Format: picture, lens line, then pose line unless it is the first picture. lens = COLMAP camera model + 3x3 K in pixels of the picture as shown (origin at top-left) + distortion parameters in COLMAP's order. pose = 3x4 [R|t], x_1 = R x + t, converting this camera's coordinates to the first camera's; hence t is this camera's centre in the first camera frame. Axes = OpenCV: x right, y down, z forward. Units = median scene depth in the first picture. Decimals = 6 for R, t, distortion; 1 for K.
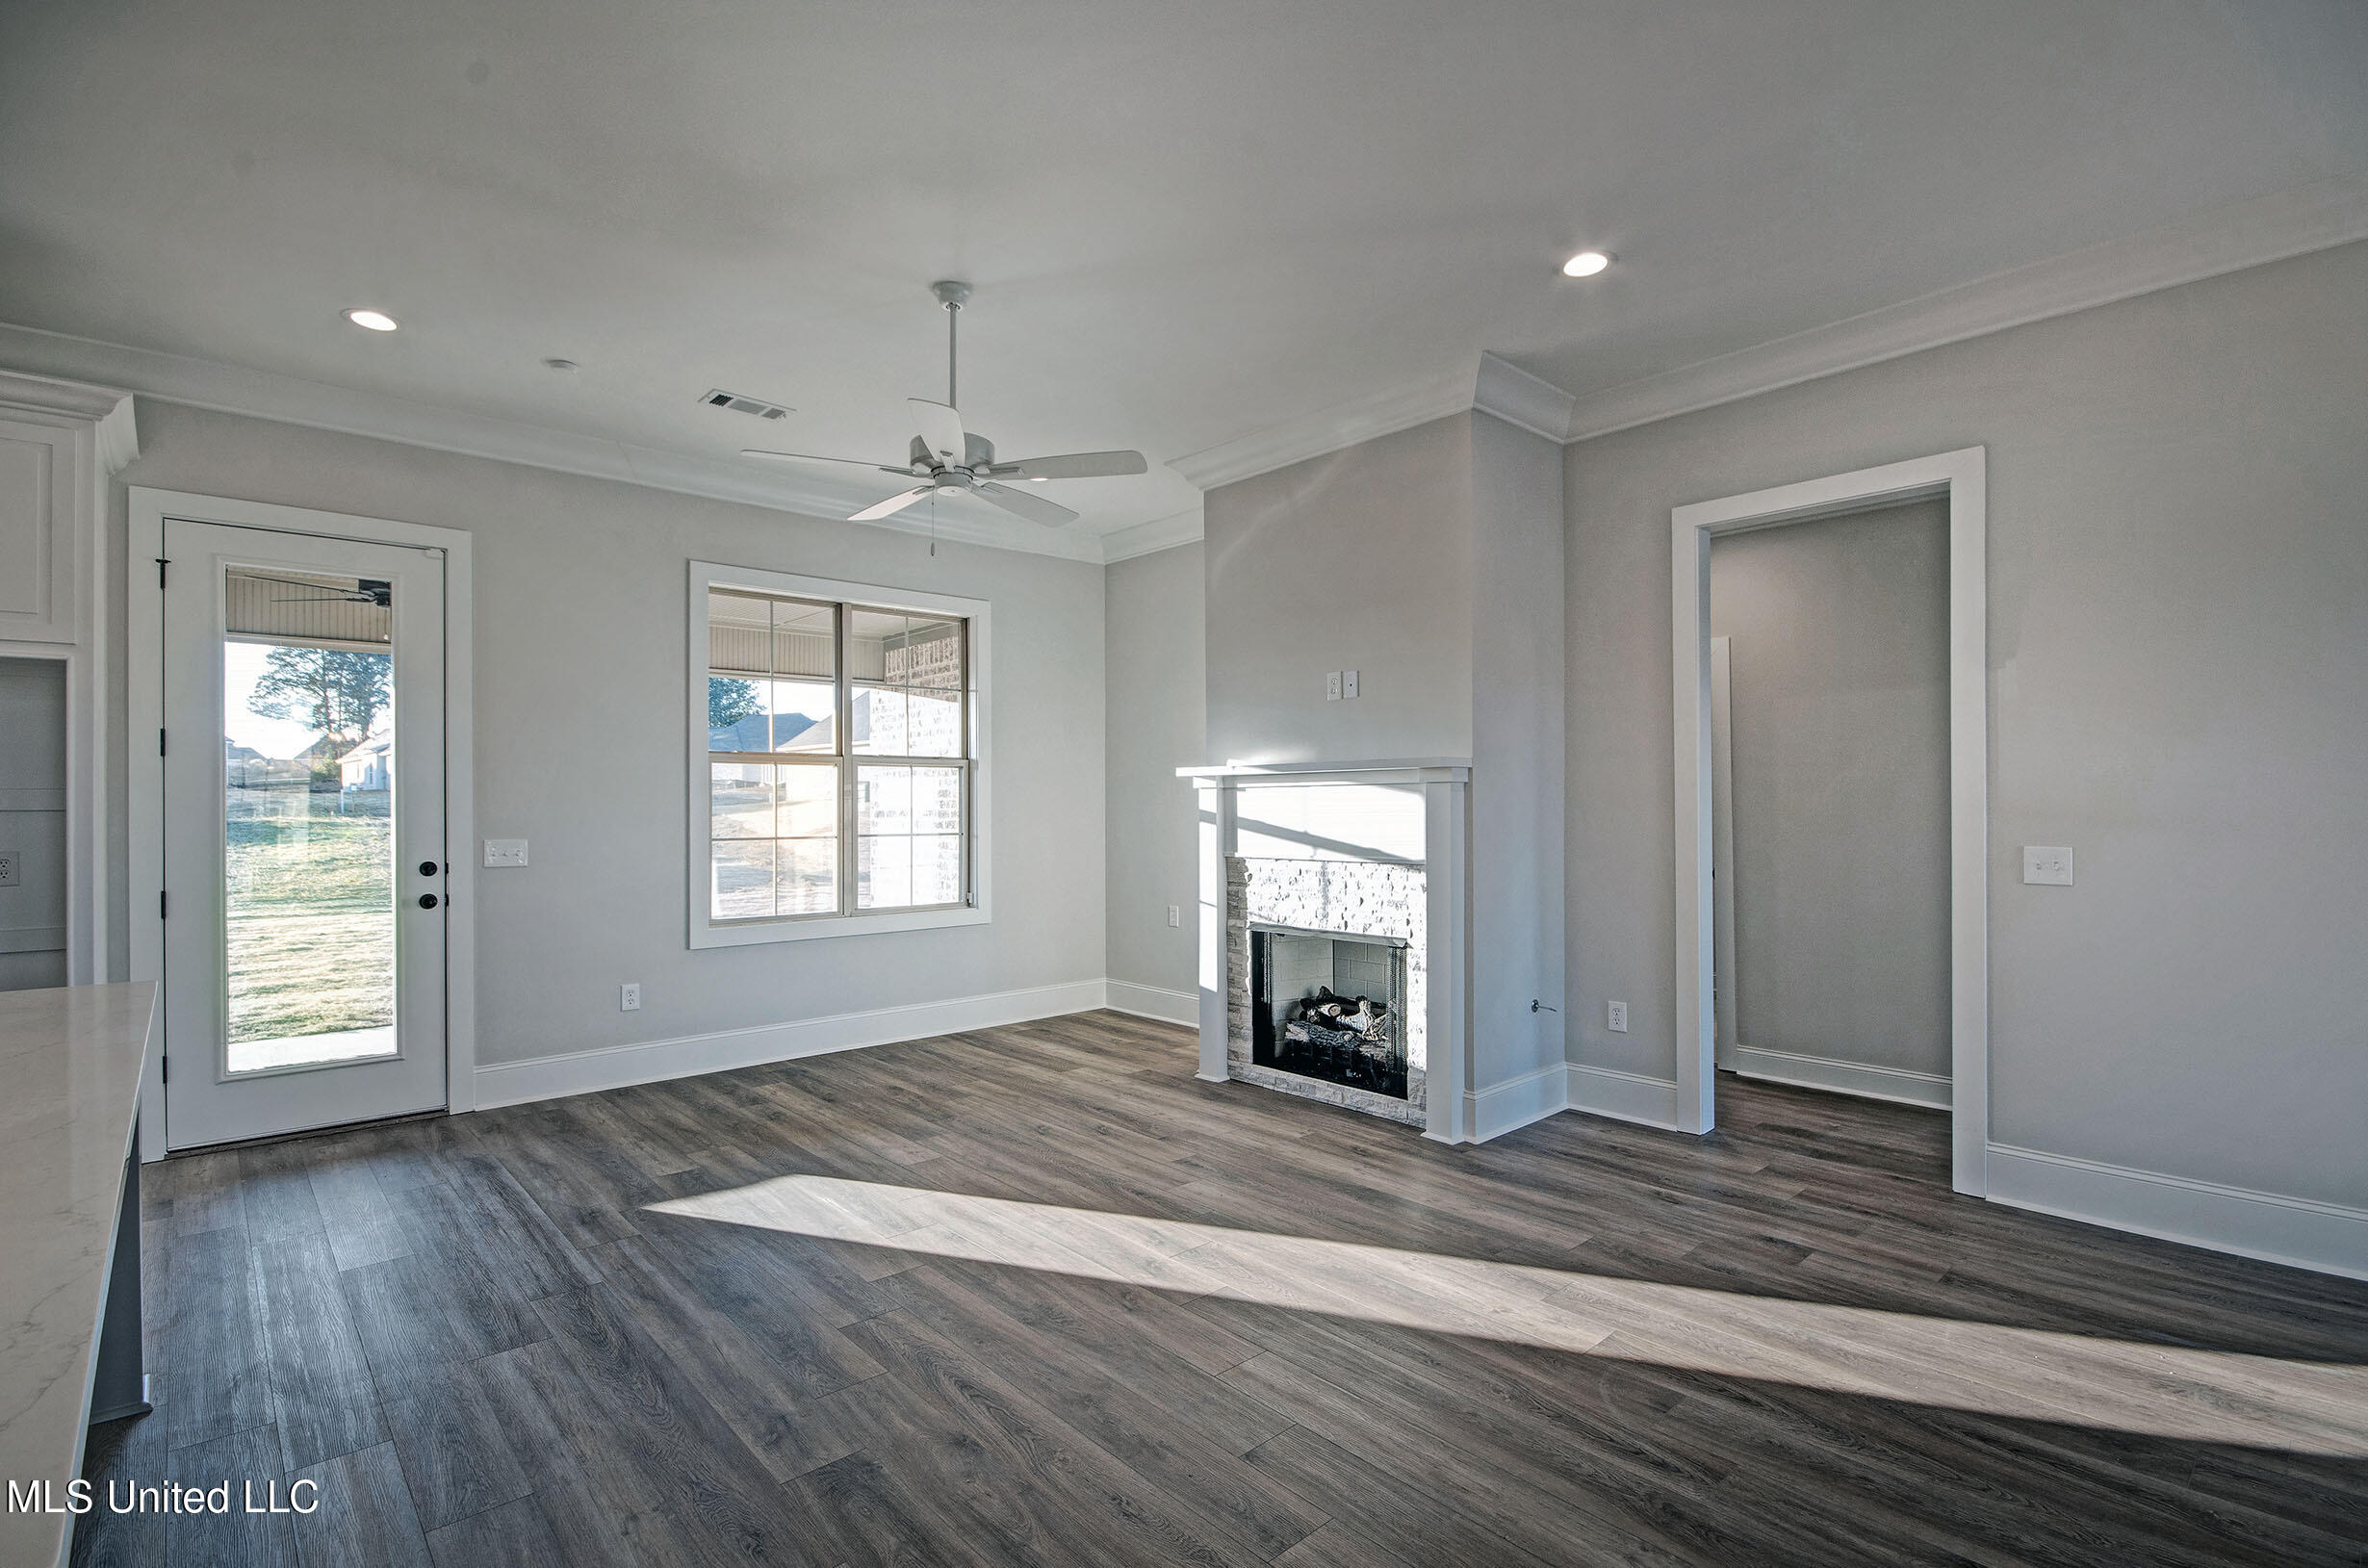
lens RADIAL K [[1109.5, 0, 1181.5], [0, 1109.5, 794.4], [0, 0, 1]] dist [0.005084, 0.000142]
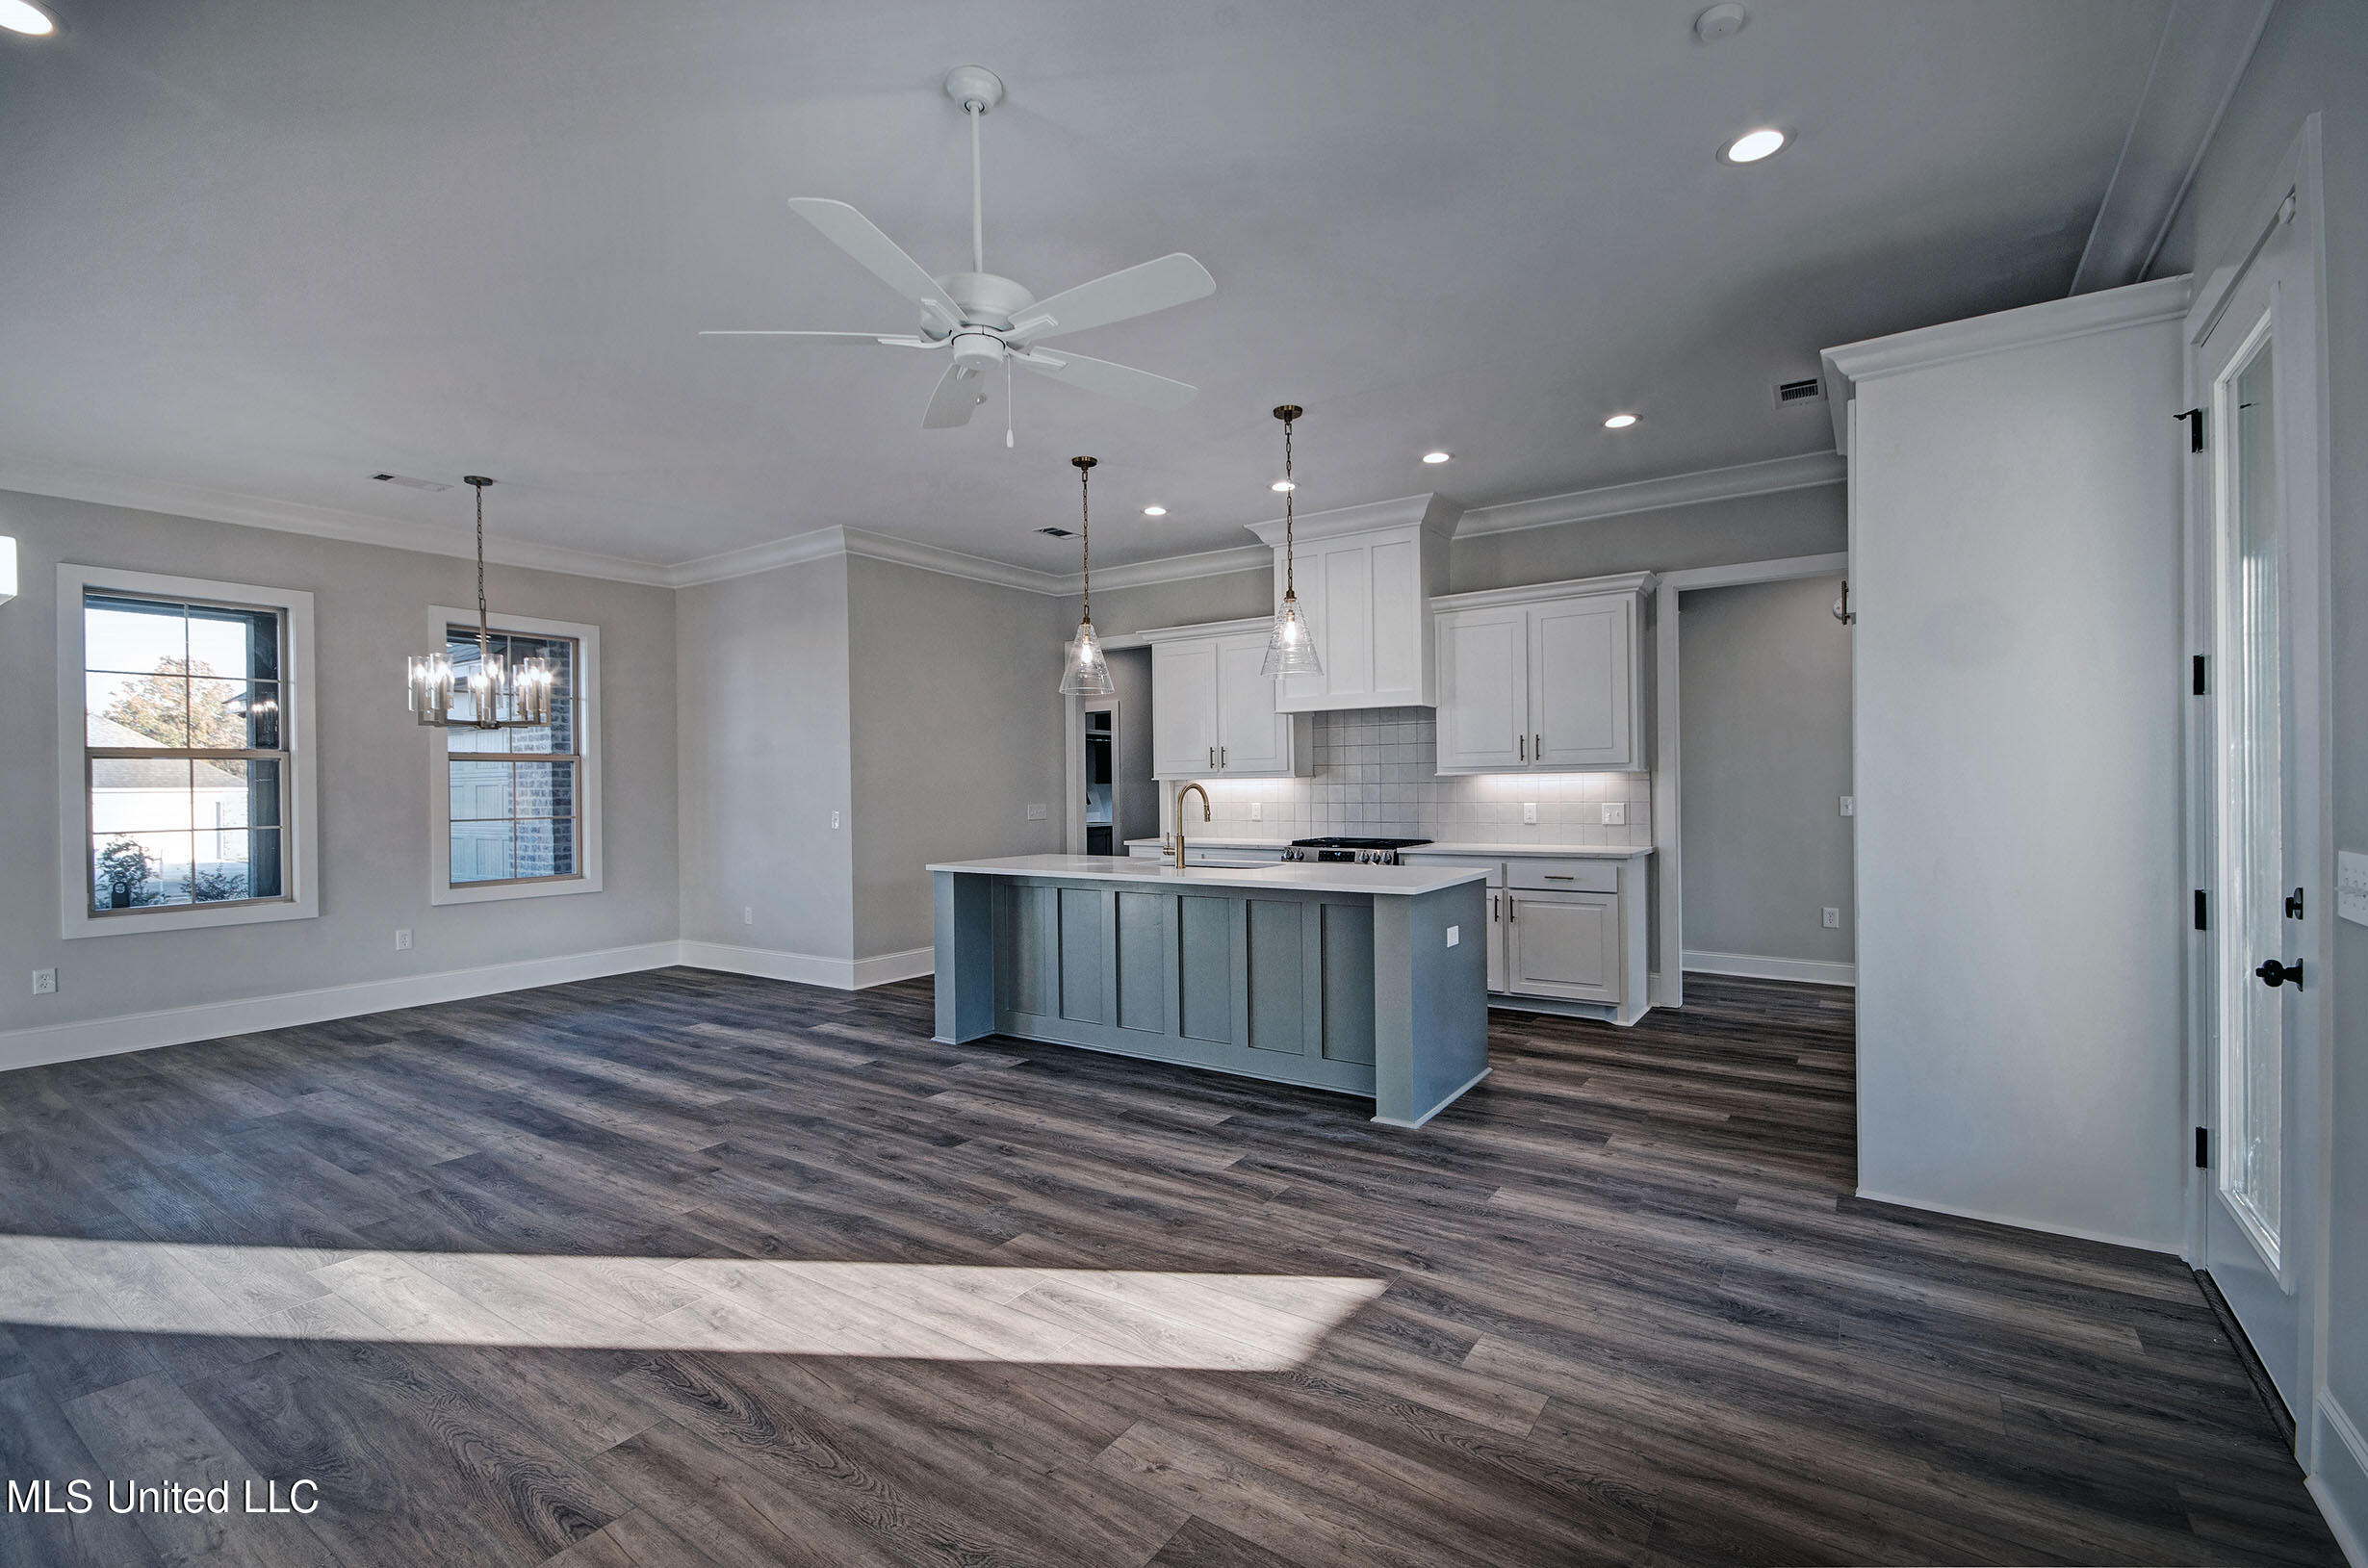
lens RADIAL K [[1027.9, 0, 1180.9], [0, 1027.9, 791.1], [0, 0, 1]] dist [-0.001453, -0.001613]
pose [[-0.971870, 0.017356, -0.234879, -0.127369], [0.018155, 0.999834, -0.001241, 0.012017], [0.234818, -0.005470, -0.972024, 1.263283]]
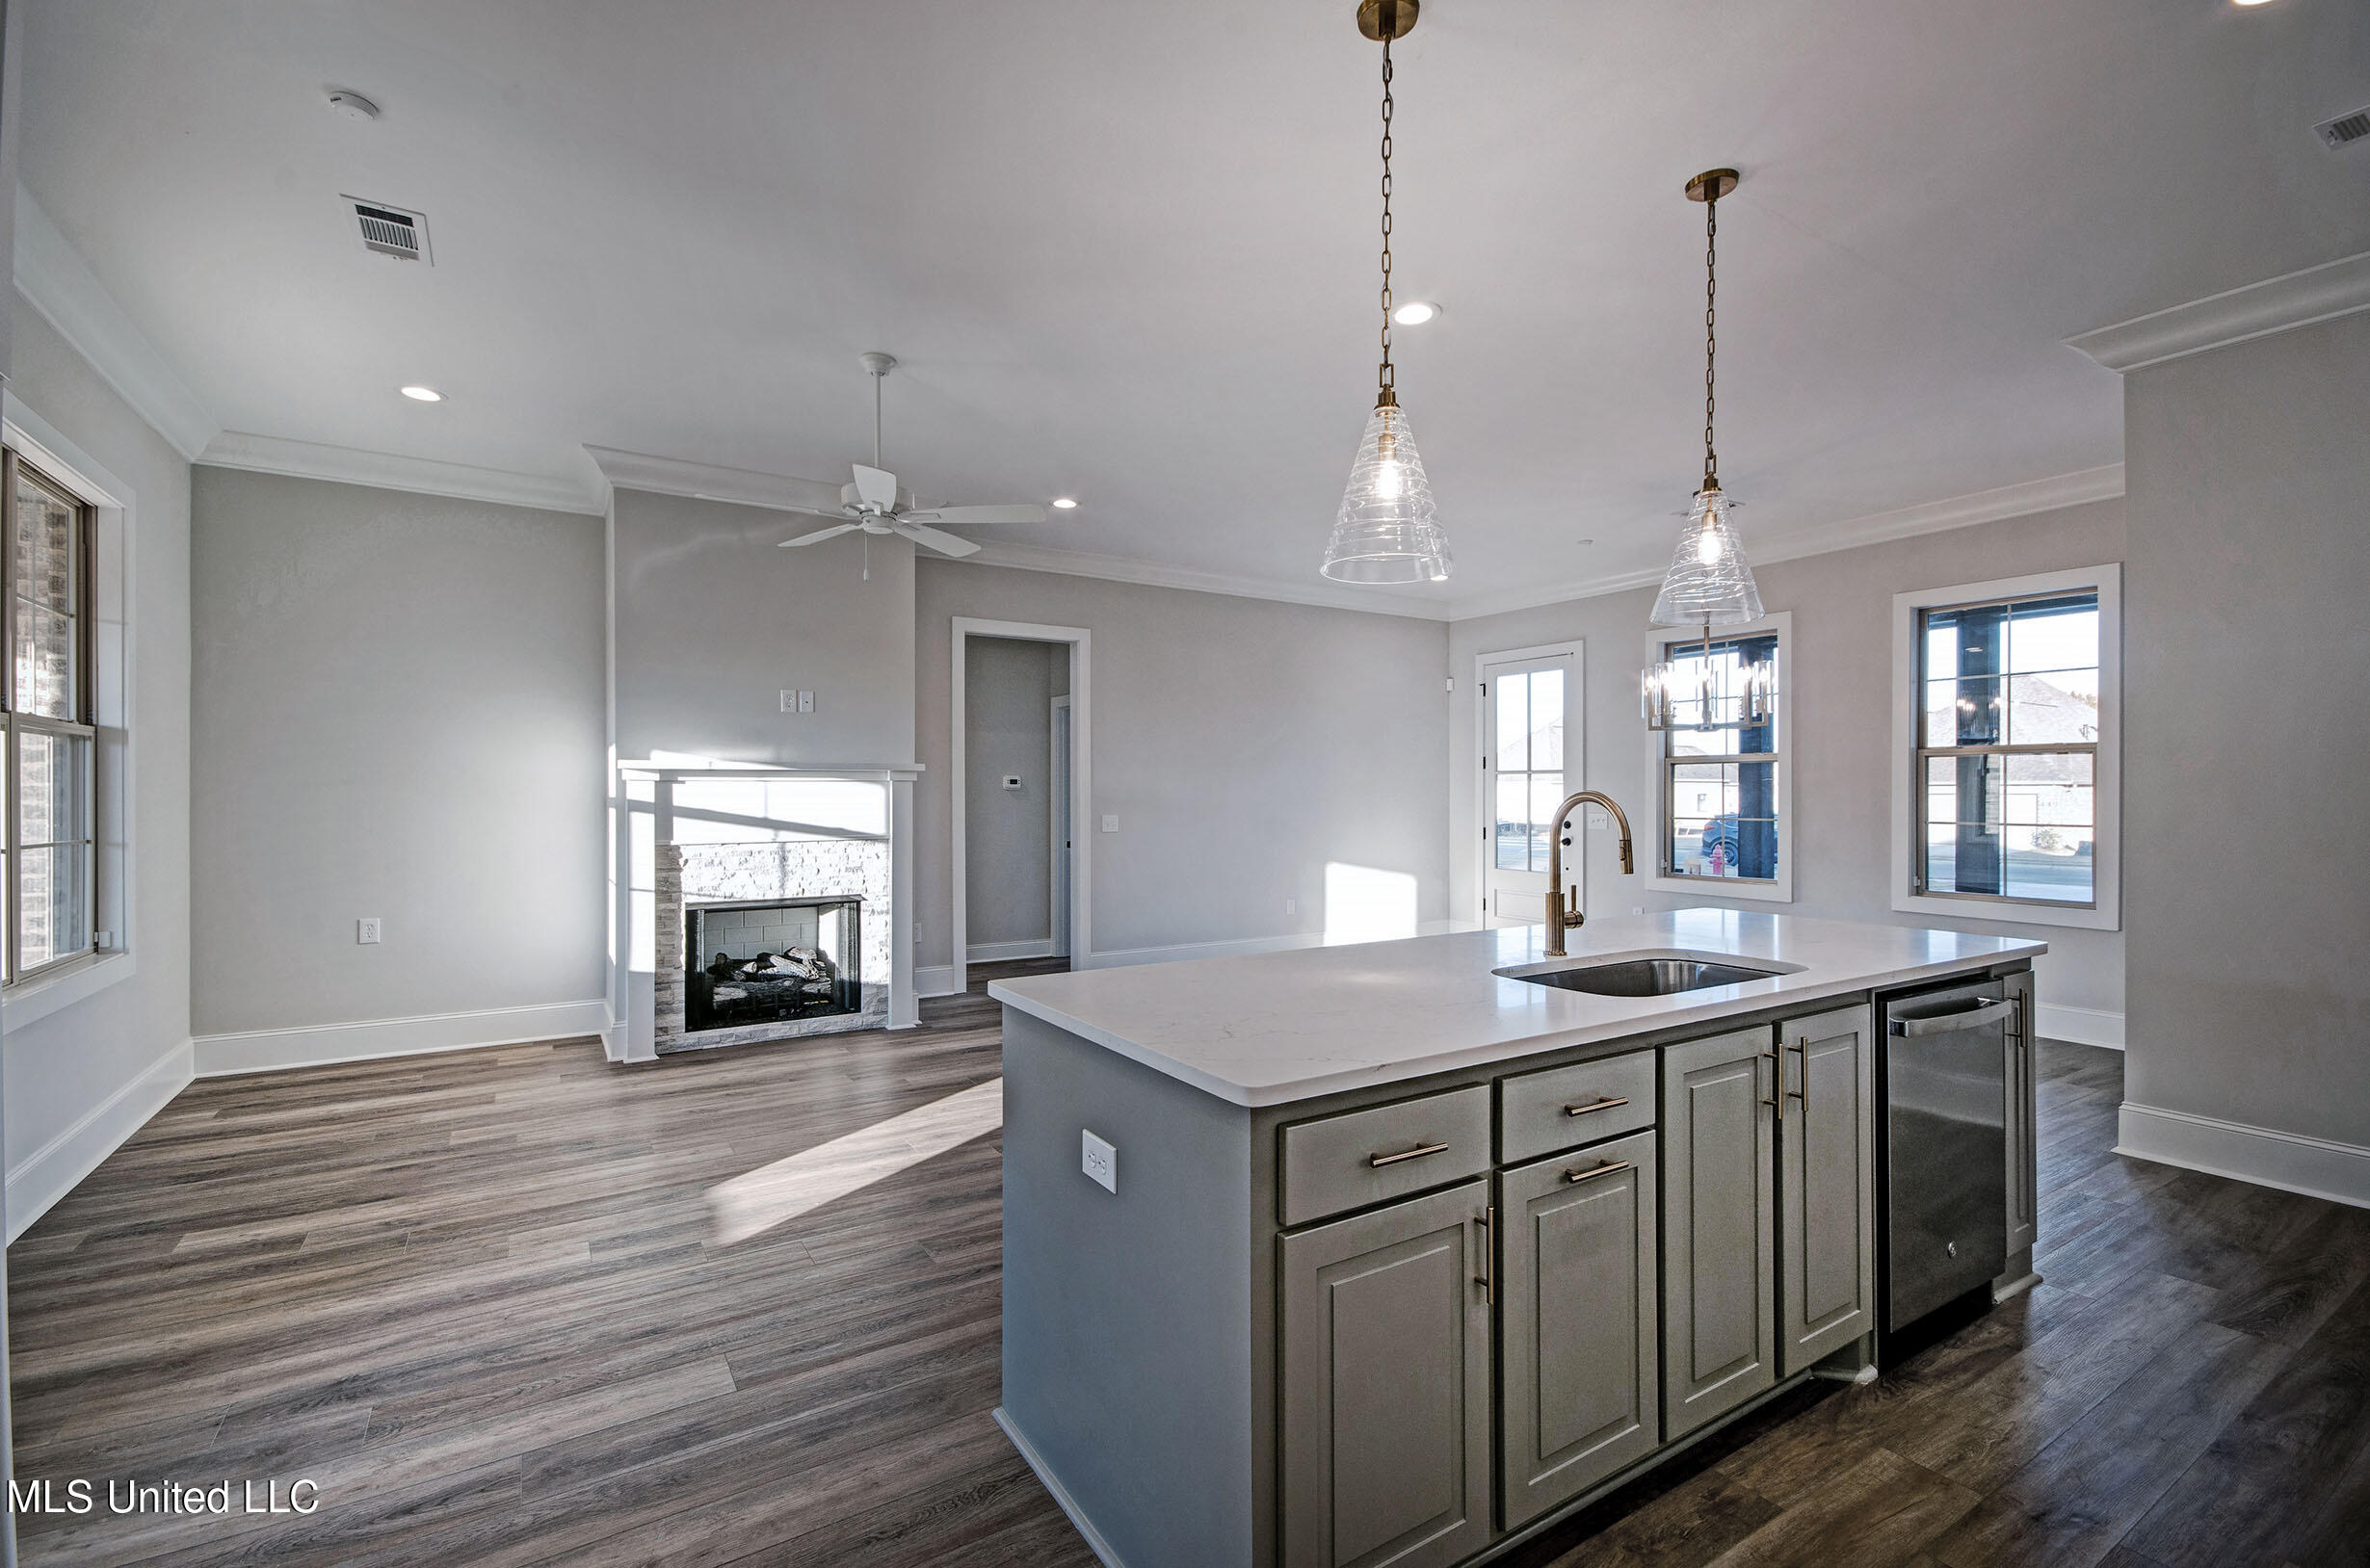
lens RADIAL K [[1028.6, 0, 1189.8], [0, 1028.6, 786.4], [0, 0, 1]] dist [-0.001453, -0.001613]
pose [[0.160464, 0.009312, 0.986998, -0.919728], [-0.006858, 0.999942, -0.008319, 0.005470], [-0.987018, -0.005434, 0.160519, 0.372014]]
